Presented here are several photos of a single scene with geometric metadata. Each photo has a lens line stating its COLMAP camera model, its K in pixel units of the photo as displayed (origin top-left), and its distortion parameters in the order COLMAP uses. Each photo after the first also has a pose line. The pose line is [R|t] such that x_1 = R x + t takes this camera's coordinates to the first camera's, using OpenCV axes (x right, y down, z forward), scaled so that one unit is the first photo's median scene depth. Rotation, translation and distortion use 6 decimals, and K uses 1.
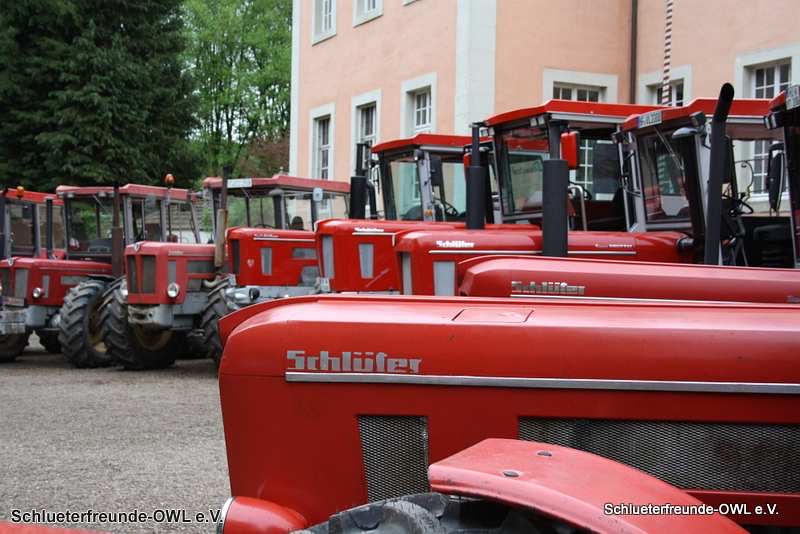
lens RADIAL K [[1316.8, 0, 414.8], [0, 1316.8, 262.7], [0, 0, 1]] dist [0.040536, 0.000000]
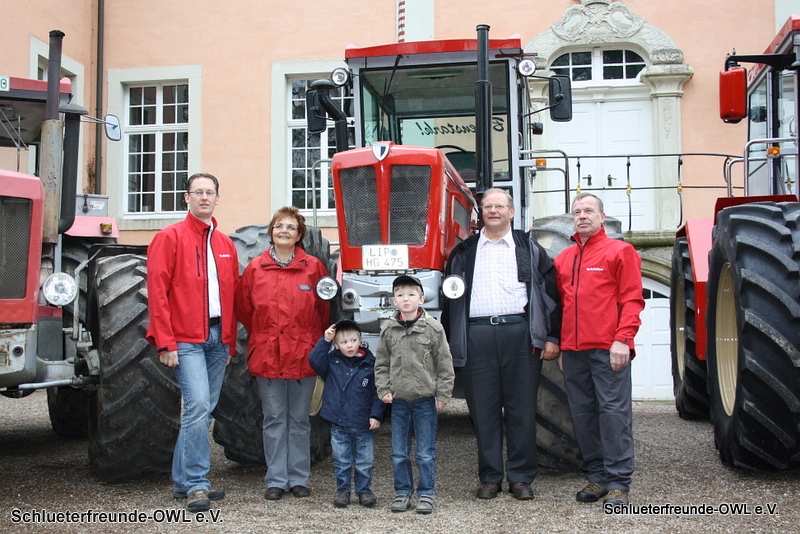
lens RADIAL K [[965.3, 0, 403.0], [0, 965.3, 284.2], [0, 0, 1]] dist [-0.041265, 0.000000]
pose [[0.565566, 0.016067, 0.824546, -0.252793], [0.009833, 0.999608, -0.026223, 0.019242], [-0.824644, 0.022938, 0.565187, 0.509680]]
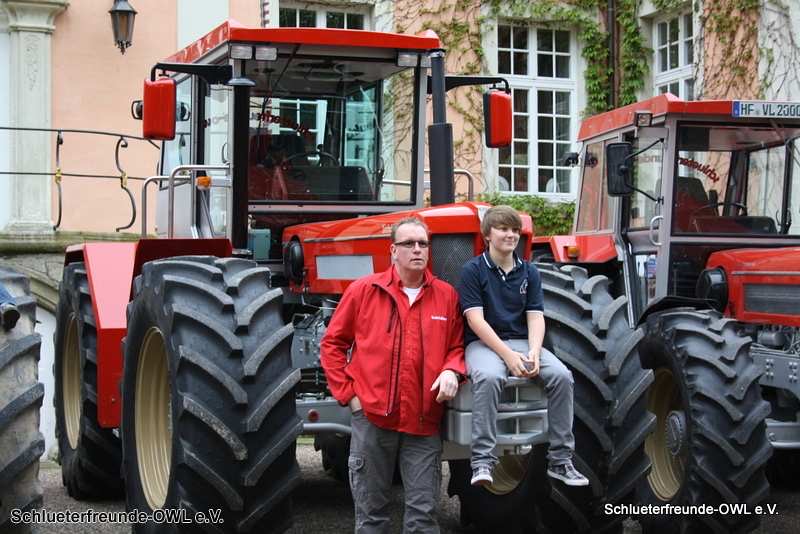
lens RADIAL K [[1431.6, 0, 406.8], [0, 1431.6, 269.2], [0, 0, 1]] dist [0.035520, 0.000000]
pose [[0.044009, 0.004495, 0.999021, -0.305439], [-0.001642, 0.999989, -0.004427, -0.002694], [-0.999030, -0.001446, 0.044016, 0.513075]]
